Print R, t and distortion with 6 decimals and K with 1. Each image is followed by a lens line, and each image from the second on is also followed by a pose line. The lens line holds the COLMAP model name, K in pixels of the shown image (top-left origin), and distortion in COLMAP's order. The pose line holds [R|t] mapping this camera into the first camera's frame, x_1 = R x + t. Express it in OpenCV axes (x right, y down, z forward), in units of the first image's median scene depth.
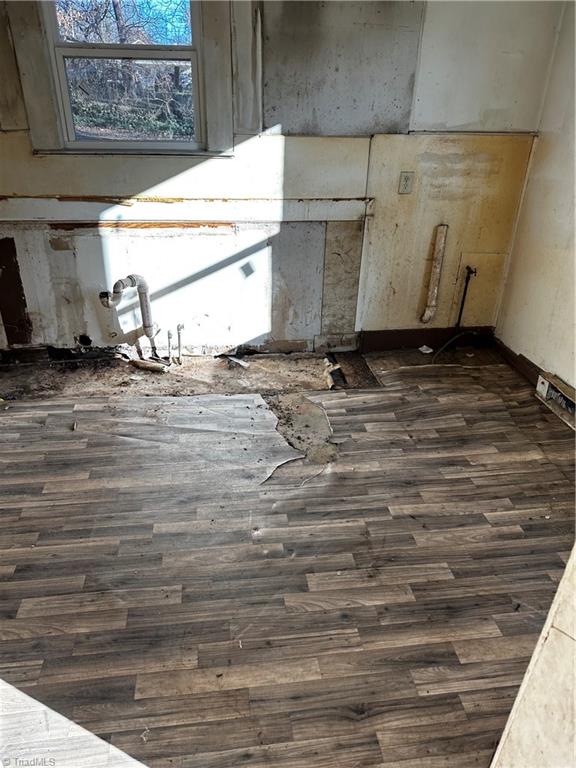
lens RADIAL K [[533.3, 0, 306.5], [0, 533.3, 409.1], [0, 0, 1]] dist [0.007019, -0.013770]
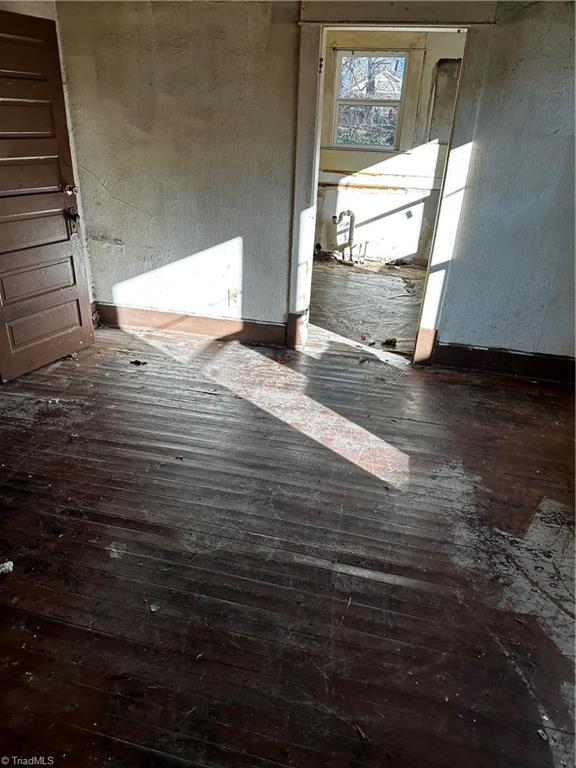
lens RADIAL K [[533.3, 0, 287.3], [0, 533.3, 387.2], [0, 0, 1]] dist [0.007019, -0.013770]
pose [[0.916209, 0.183179, -0.356379, 0.279716], [-0.207570, 0.977726, -0.031085, 0.482449], [0.342747, 0.102454, 0.933824, -0.832997]]
